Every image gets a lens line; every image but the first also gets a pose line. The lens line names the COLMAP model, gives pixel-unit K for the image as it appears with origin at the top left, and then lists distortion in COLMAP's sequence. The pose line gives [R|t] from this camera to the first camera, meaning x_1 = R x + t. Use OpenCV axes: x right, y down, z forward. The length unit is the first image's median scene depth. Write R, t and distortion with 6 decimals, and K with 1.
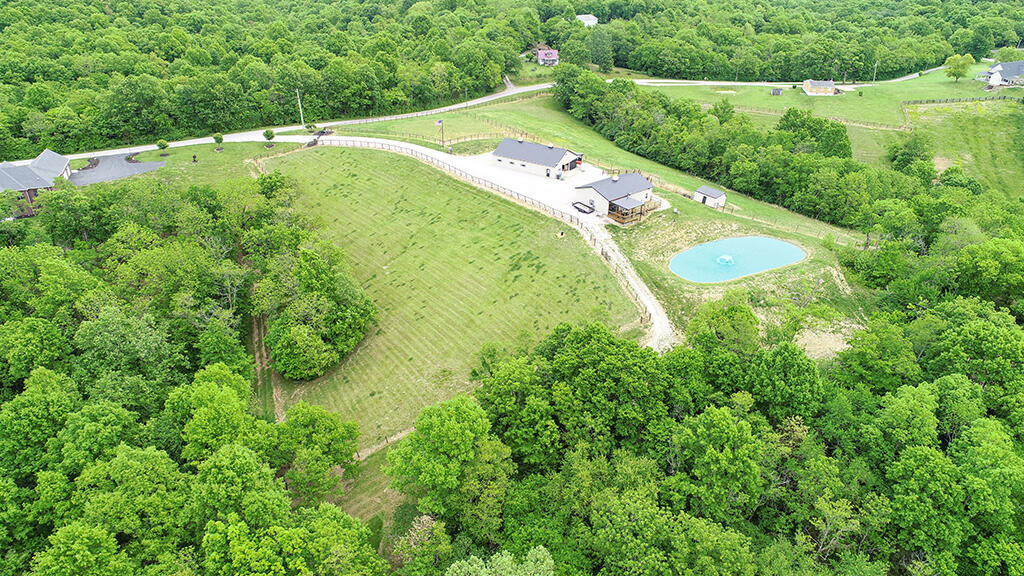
lens RADIAL K [[752.5, 0, 512.0], [0, 752.5, 288.0], [0, 0, 1]] dist [-0.006498, 0.004333]
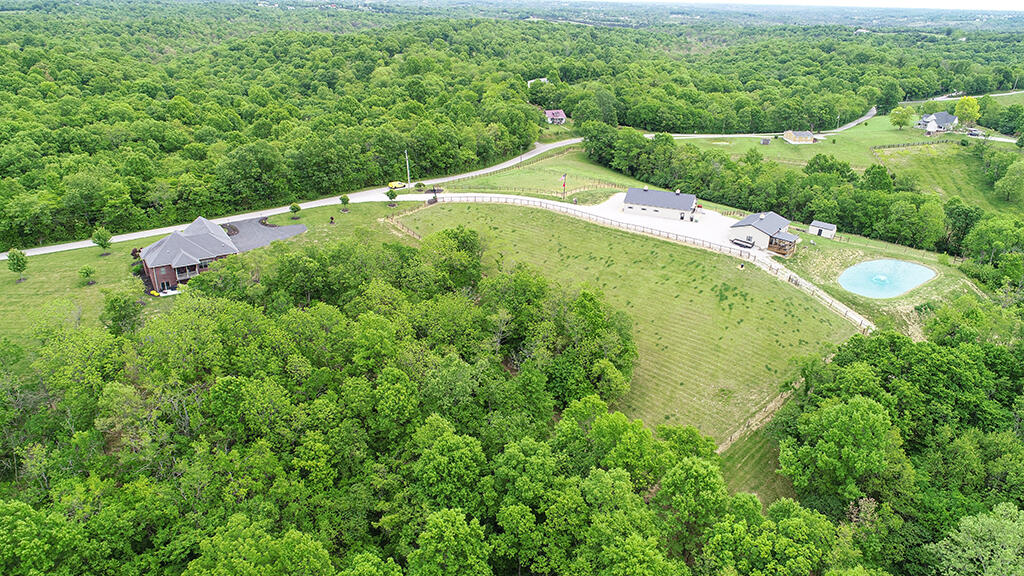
lens RADIAL K [[747.0, 0, 512.0], [0, 747.0, 288.0], [0, 0, 1]] dist [-0.005629, -0.003561]
pose [[0.978533, -0.065987, 0.195242, -0.362276], [0.080356, 0.994539, -0.066604, 0.005203], [-0.189781, 0.080863, 0.978491, -0.021772]]
